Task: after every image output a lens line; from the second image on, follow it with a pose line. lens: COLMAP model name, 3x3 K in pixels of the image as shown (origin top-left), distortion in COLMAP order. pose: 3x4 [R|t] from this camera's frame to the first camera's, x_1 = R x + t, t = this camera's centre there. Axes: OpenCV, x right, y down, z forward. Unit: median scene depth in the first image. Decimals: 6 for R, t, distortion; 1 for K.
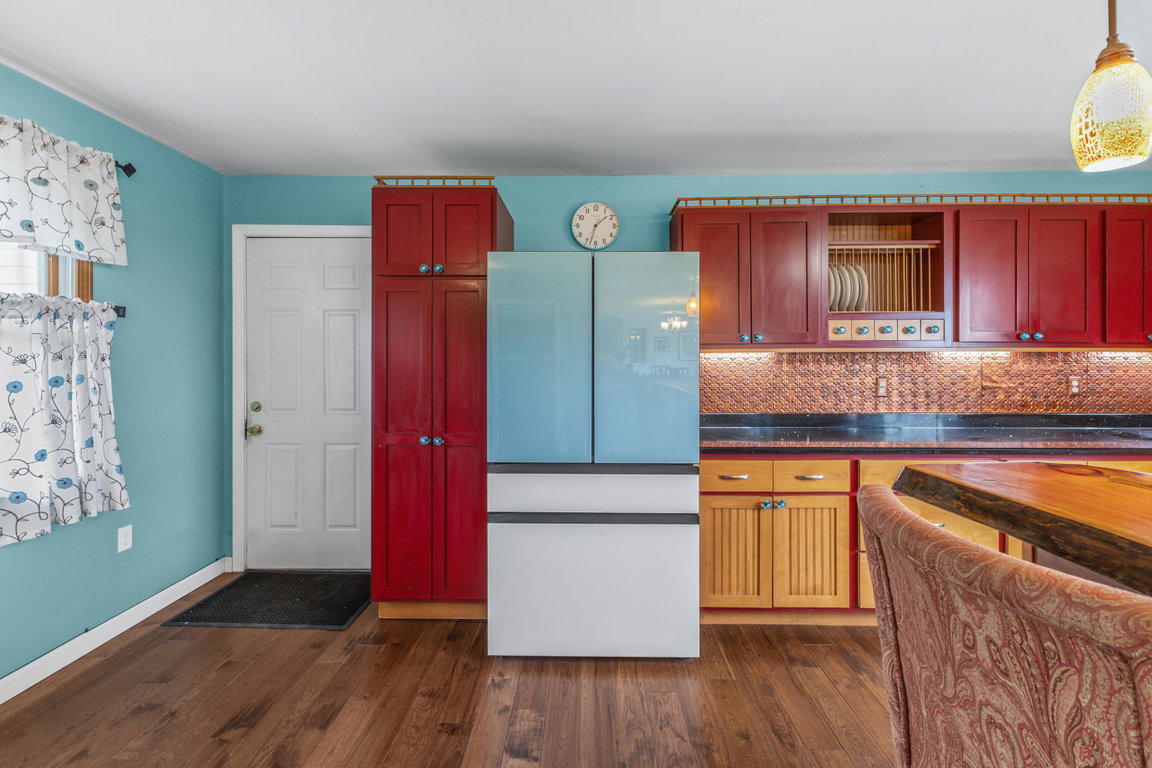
lens RADIAL K [[504.9, 0, 579.5], [0, 504.9, 356.3], [0, 0, 1]] dist [0.005535, 0.000118]
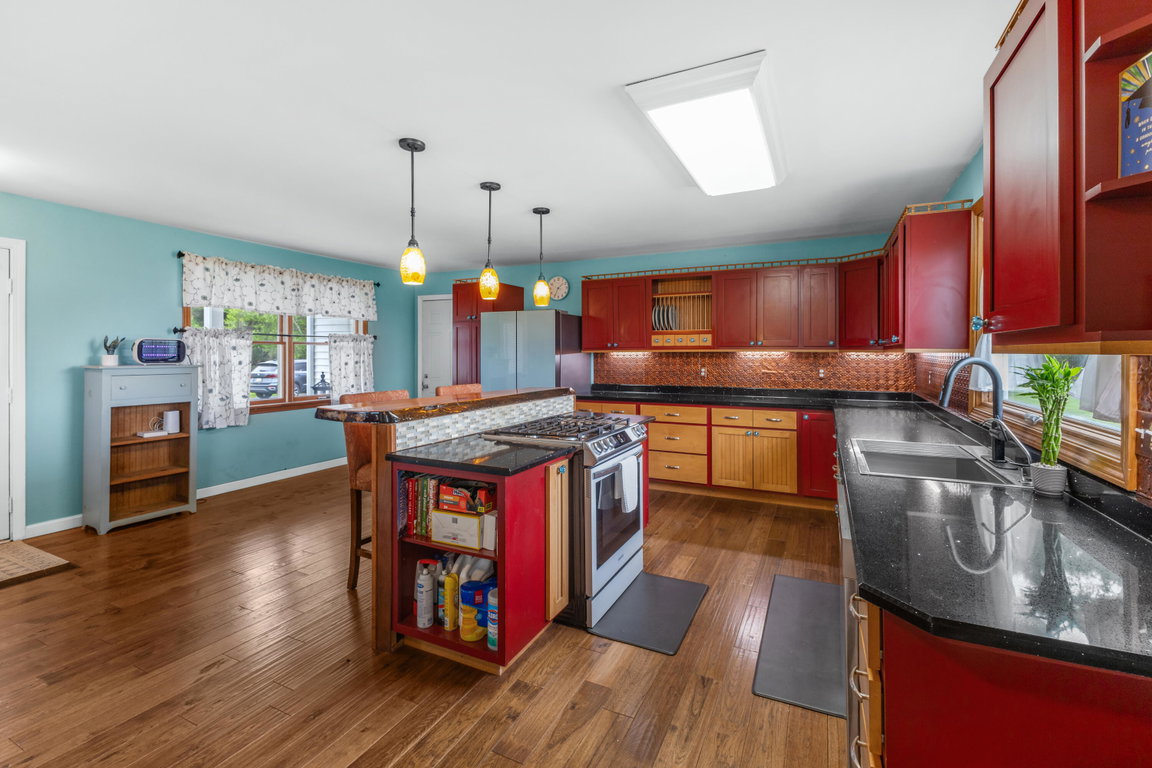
lens RADIAL K [[507.8, 0, 581.6], [0, 507.8, 349.8], [0, 0, 1]] dist [-0.000251, -0.000185]
pose [[0.907793, -0.002195, -0.419413, 1.058795], [-0.000053, 0.999986, -0.005347, -0.006486], [0.419418, 0.004876, 0.907780, -0.860227]]
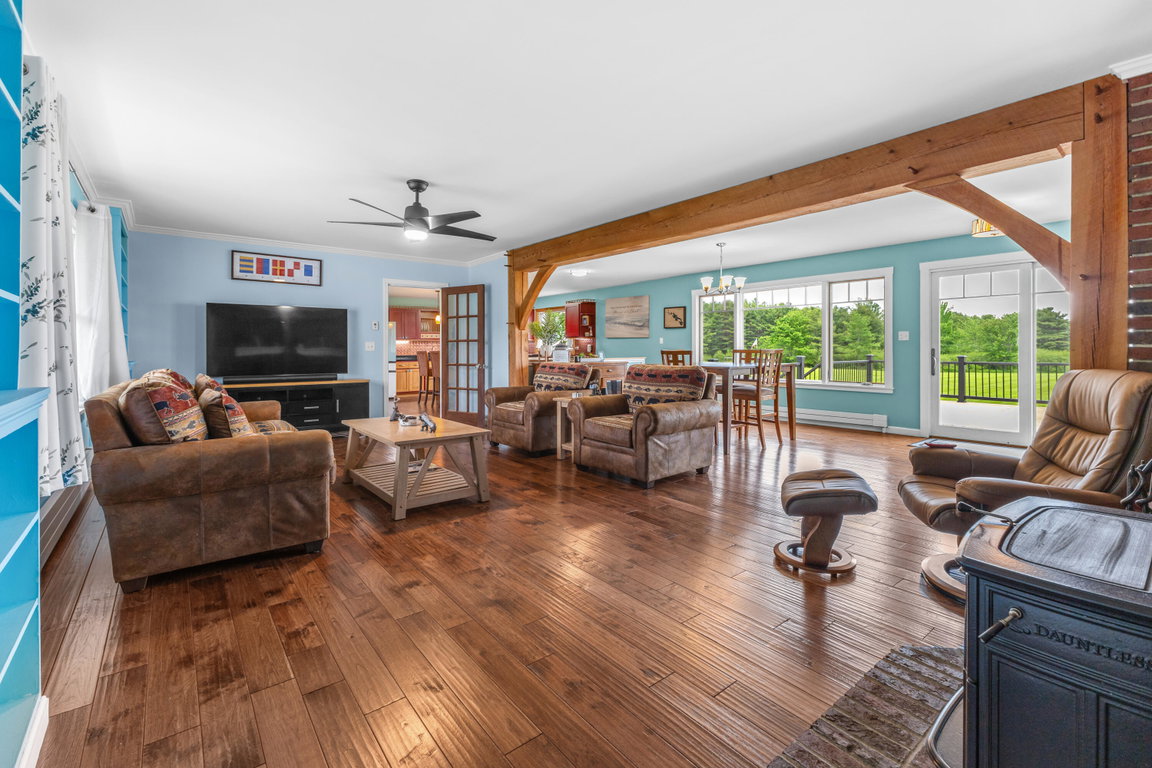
lens RADIAL K [[504.9, 0, 579.5], [0, 504.9, 356.3], [0, 0, 1]] dist [0.005535, 0.000118]
pose [[0.768849, -0.015468, 0.639243, -1.347851], [0.006068, 0.999839, 0.016896, 0.066418], [-0.639401, -0.009112, 0.768819, -3.479205]]
